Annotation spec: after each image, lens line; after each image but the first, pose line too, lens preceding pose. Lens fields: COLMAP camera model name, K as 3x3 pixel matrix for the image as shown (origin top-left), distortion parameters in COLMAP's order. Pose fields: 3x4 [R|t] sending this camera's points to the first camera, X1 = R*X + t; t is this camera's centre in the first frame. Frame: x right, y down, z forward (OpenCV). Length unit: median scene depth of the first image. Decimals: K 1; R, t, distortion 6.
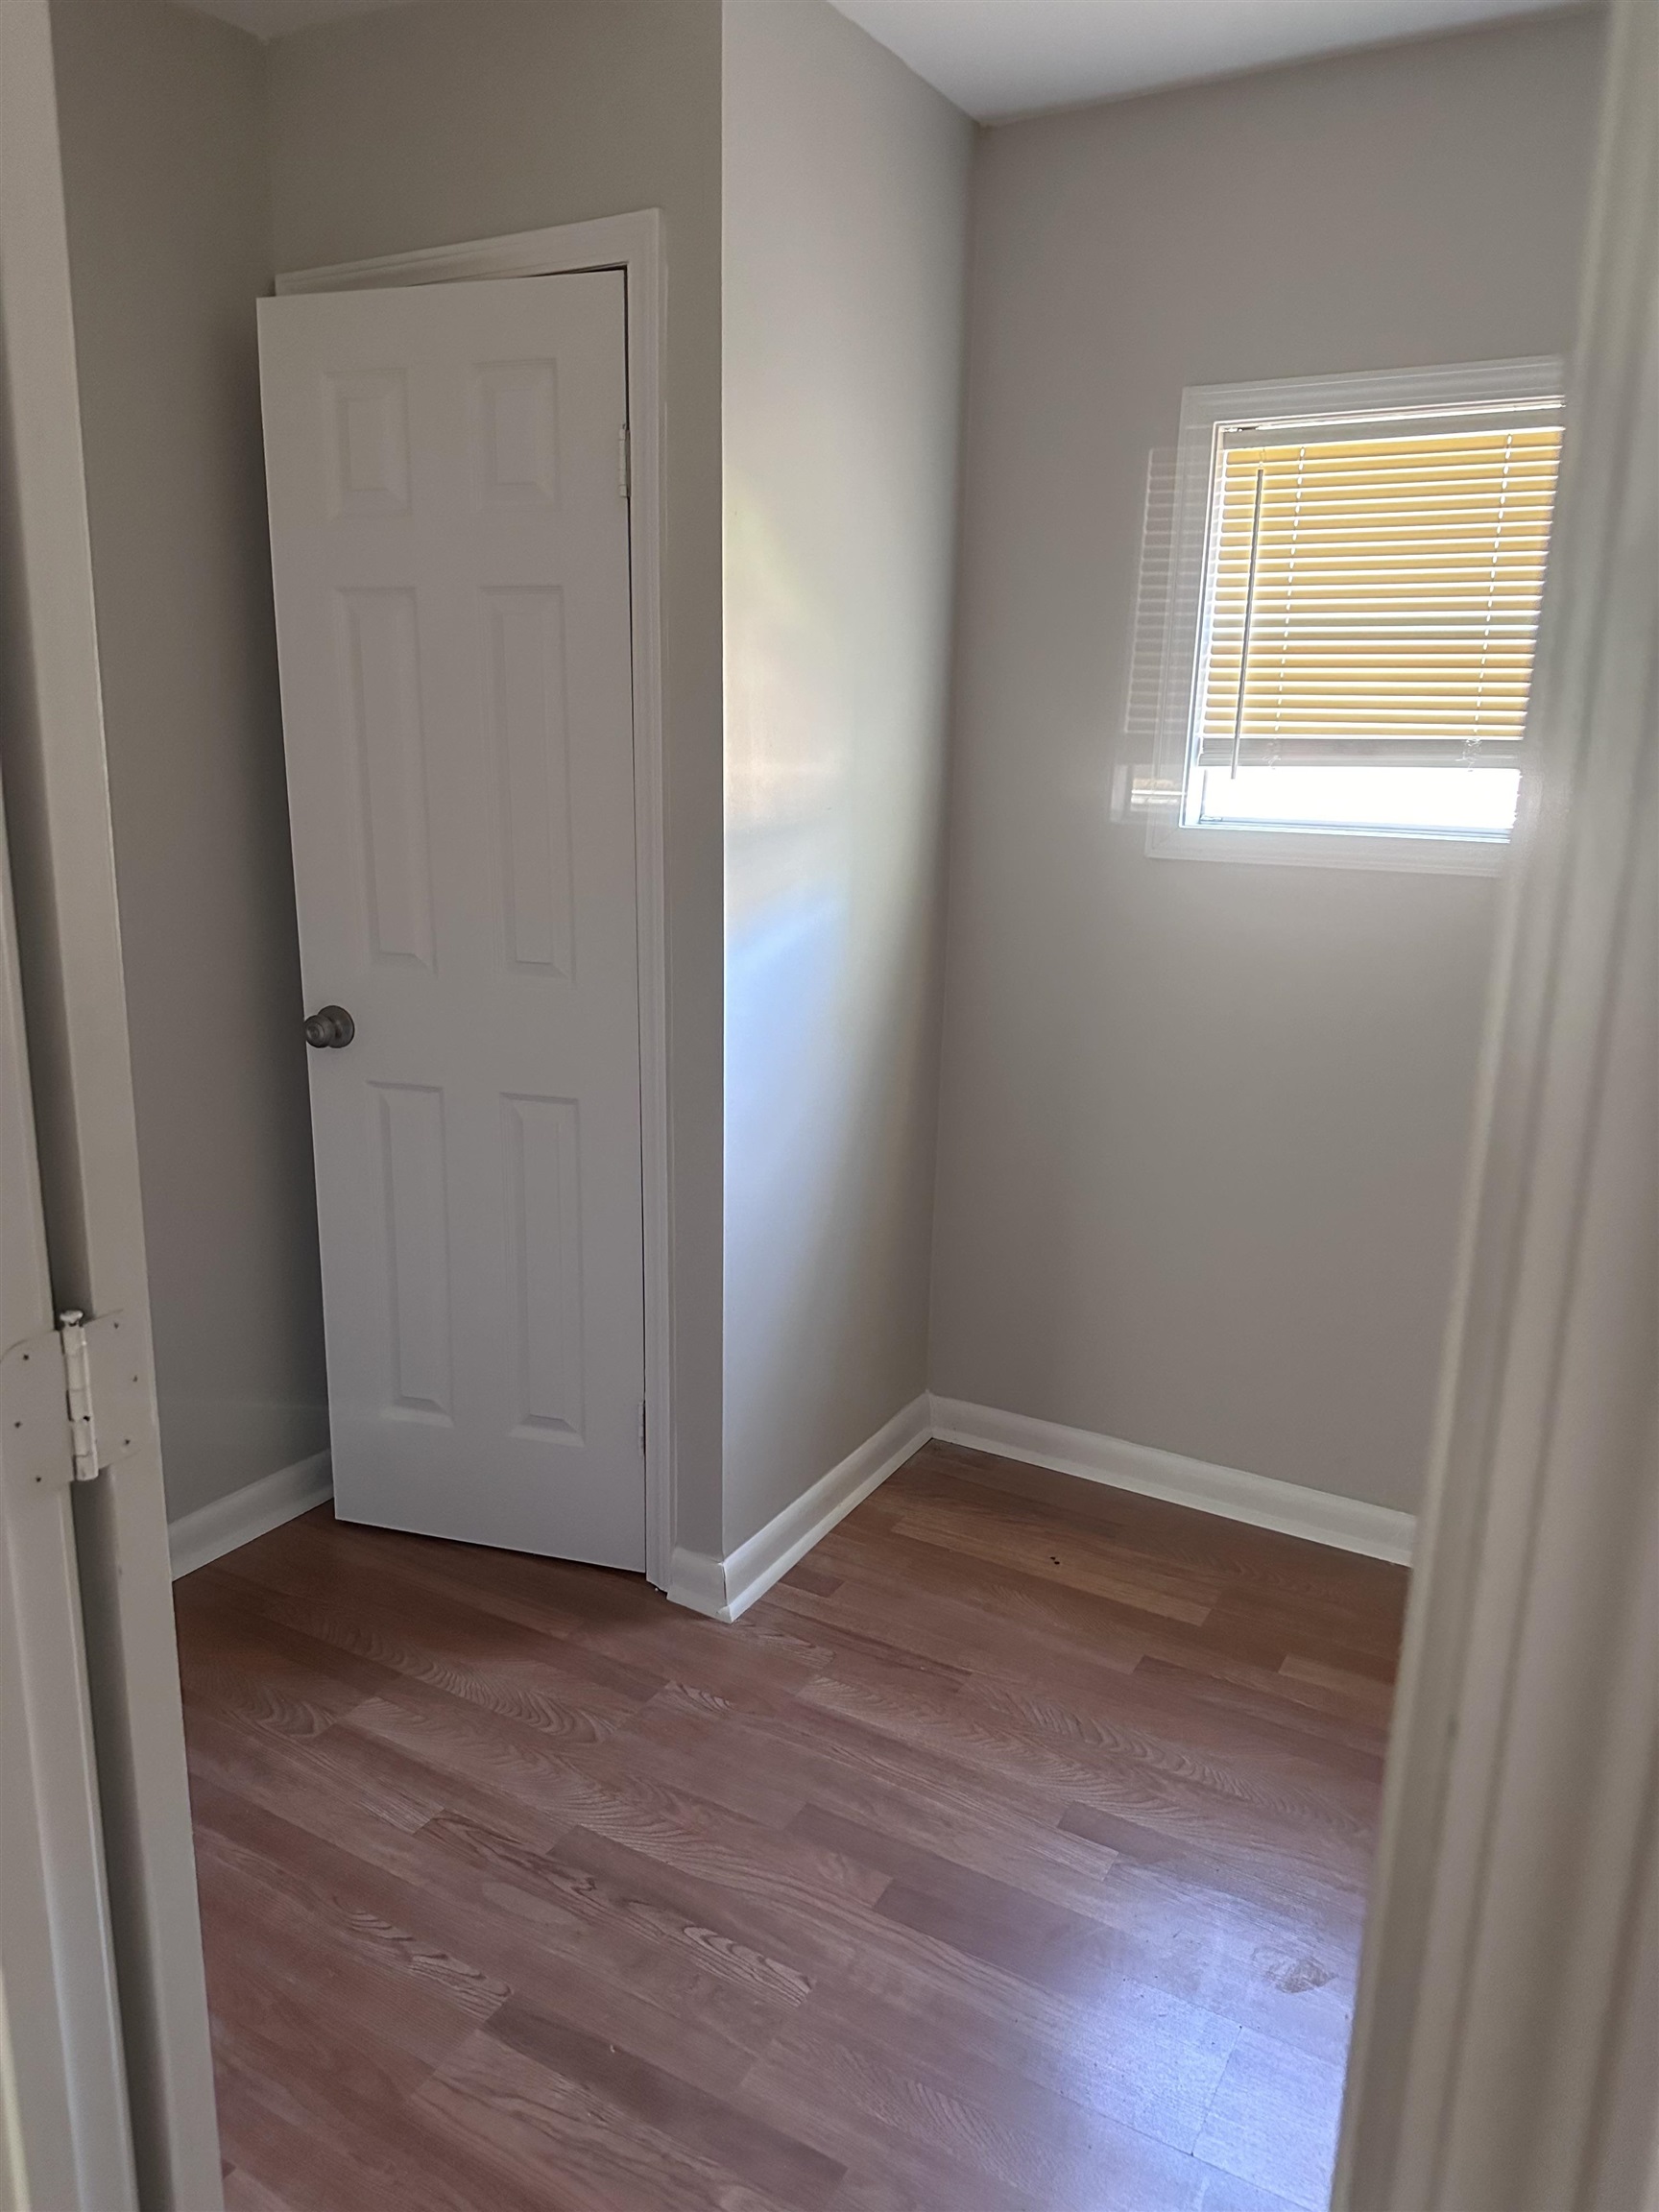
lens RADIAL K [[1552.2, 0, 823.6], [0, 1552.2, 1110.3], [0, 0, 1]] dist [0.012152, -0.023949]
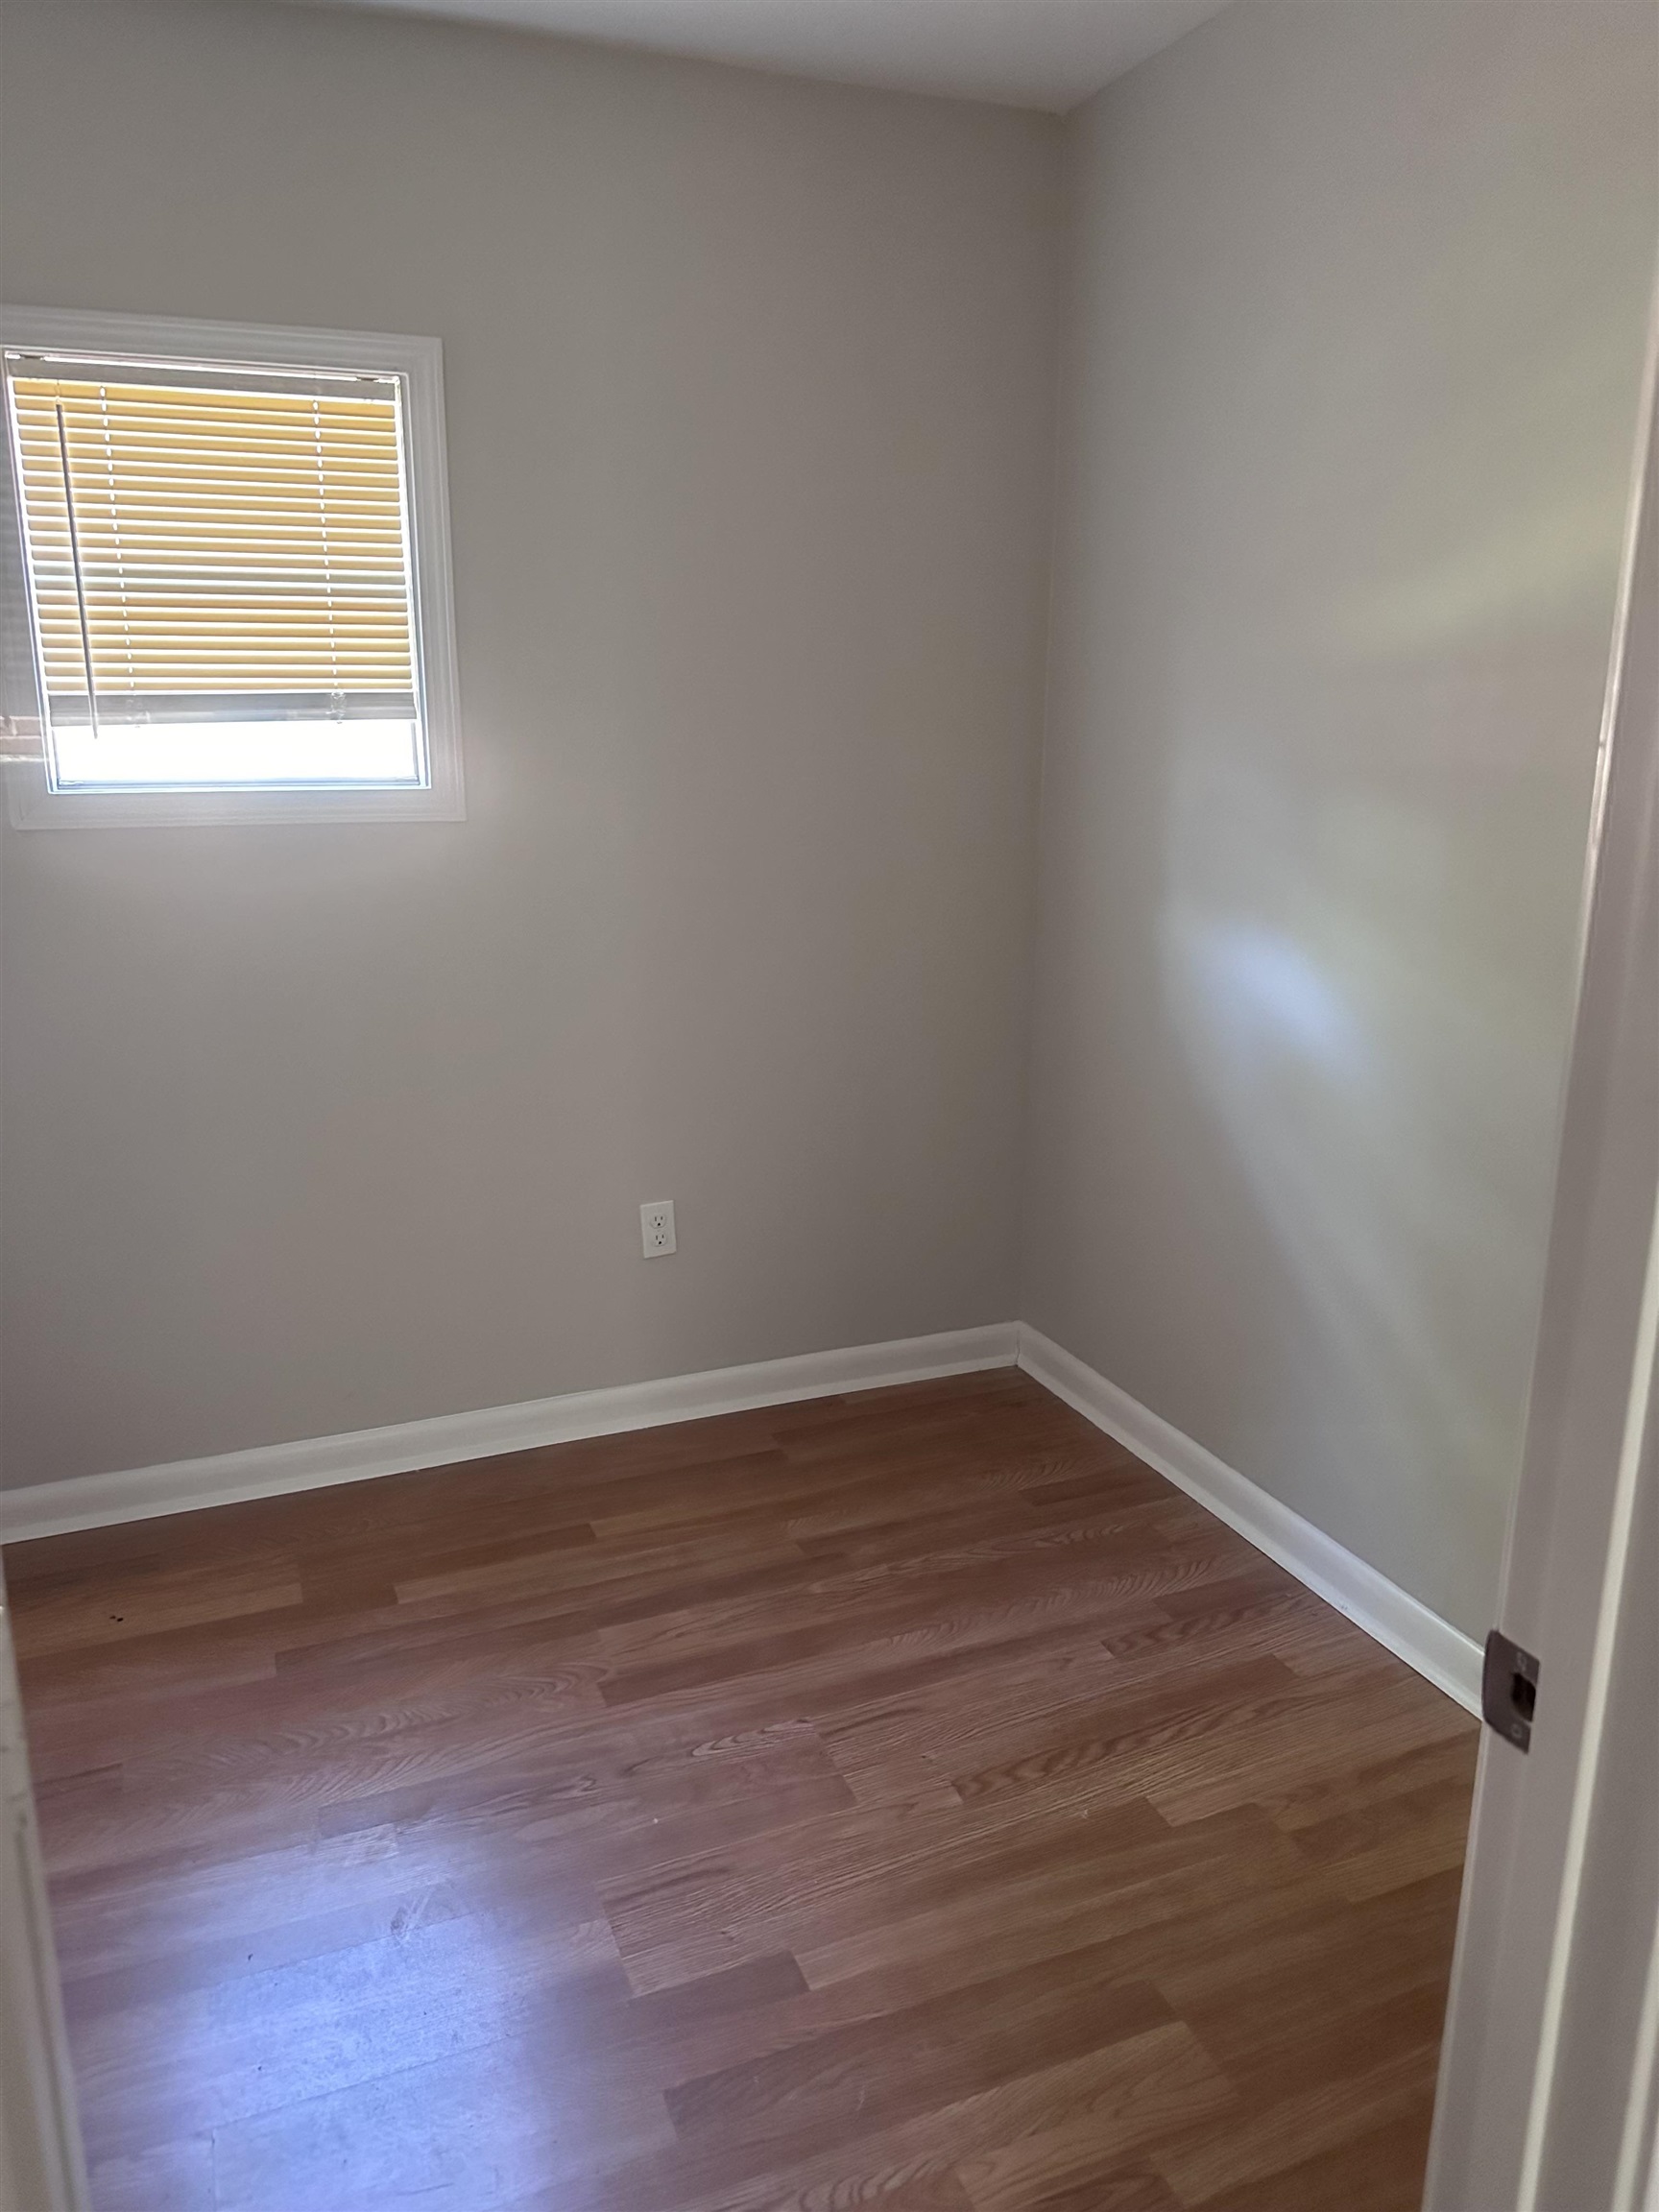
lens RADIAL K [[1552.2, 0, 826.2], [0, 1552.2, 1101.5], [0, 0, 1]] dist [0.012152, -0.023949]
pose [[0.609063, -0.215900, 0.763171, -0.244686], [0.200646, 0.972879, 0.115097, -0.023419], [-0.767323, 0.083026, 0.635864, 0.097845]]
